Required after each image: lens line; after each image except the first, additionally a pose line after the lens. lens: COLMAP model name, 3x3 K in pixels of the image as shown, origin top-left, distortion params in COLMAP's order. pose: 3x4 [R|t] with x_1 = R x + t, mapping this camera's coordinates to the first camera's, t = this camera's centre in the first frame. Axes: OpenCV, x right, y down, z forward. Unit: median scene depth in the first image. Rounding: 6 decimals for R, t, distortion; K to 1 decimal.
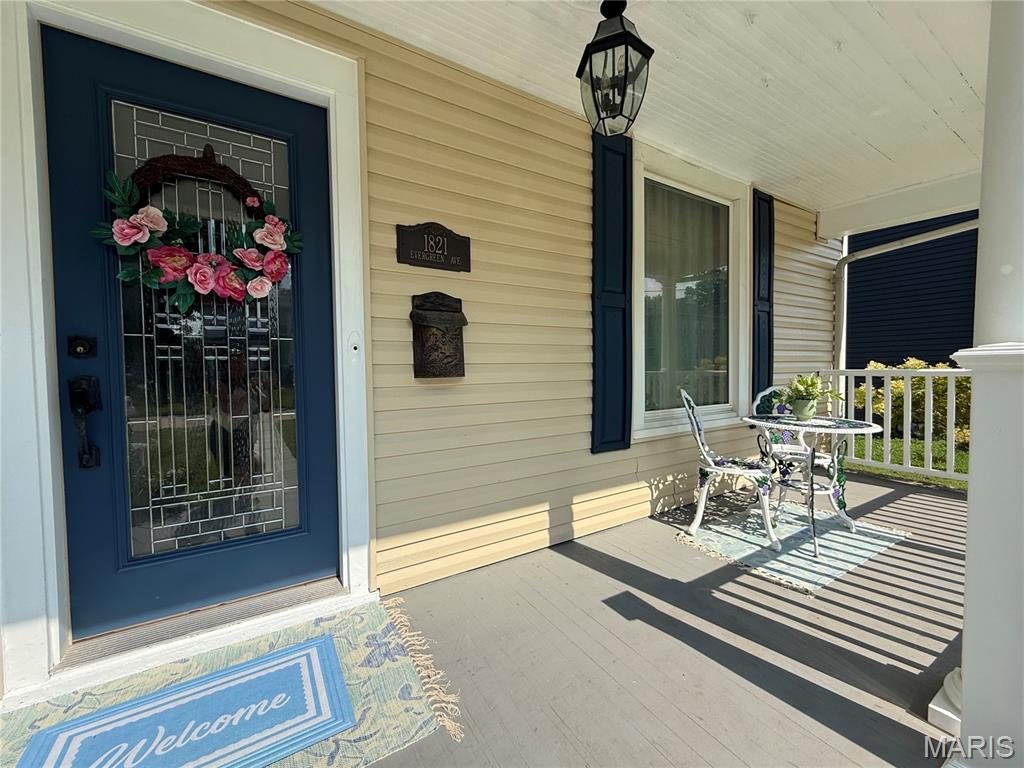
lens RADIAL K [[409.5, 0, 509.9], [0, 409.5, 383.4], [0, 0, 1]] dist [0.000933, 0.000022]
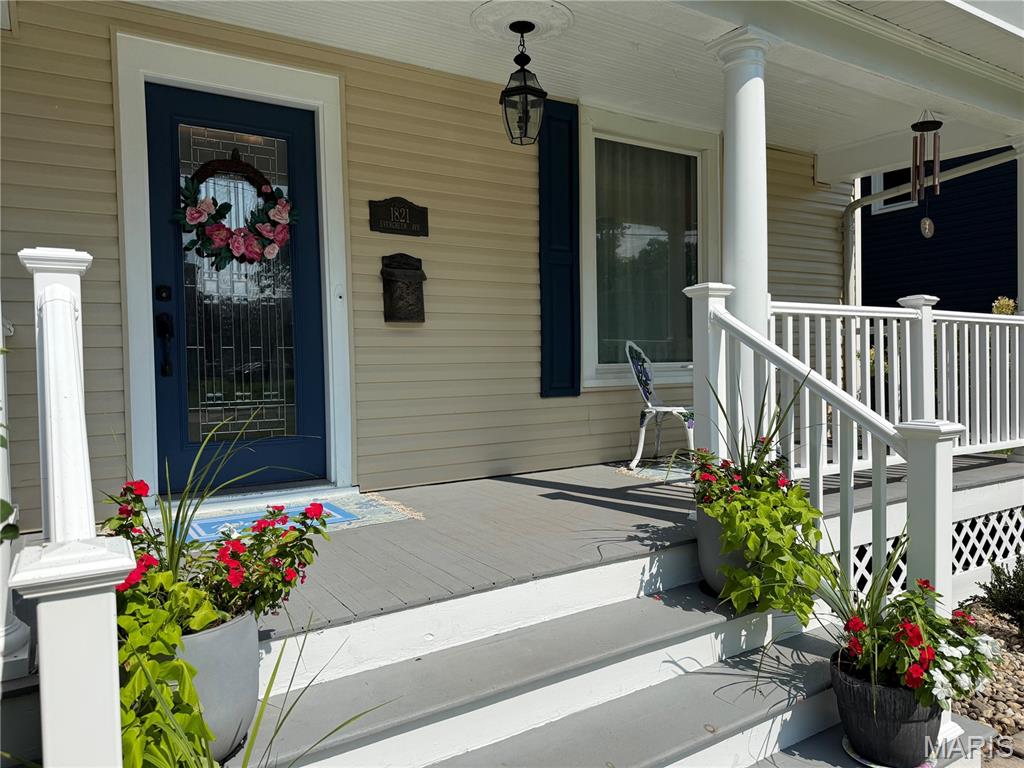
lens RADIAL K [[710.6, 0, 512.0], [0, 710.6, 384.0], [0, 0, 1]] dist [0.076344, -0.001430]
pose [[0.999739, -0.014174, 0.017906, 0.109966], [0.014547, 0.999676, -0.020892, 0.217359], [-0.017604, 0.021147, 0.999621, -1.133551]]
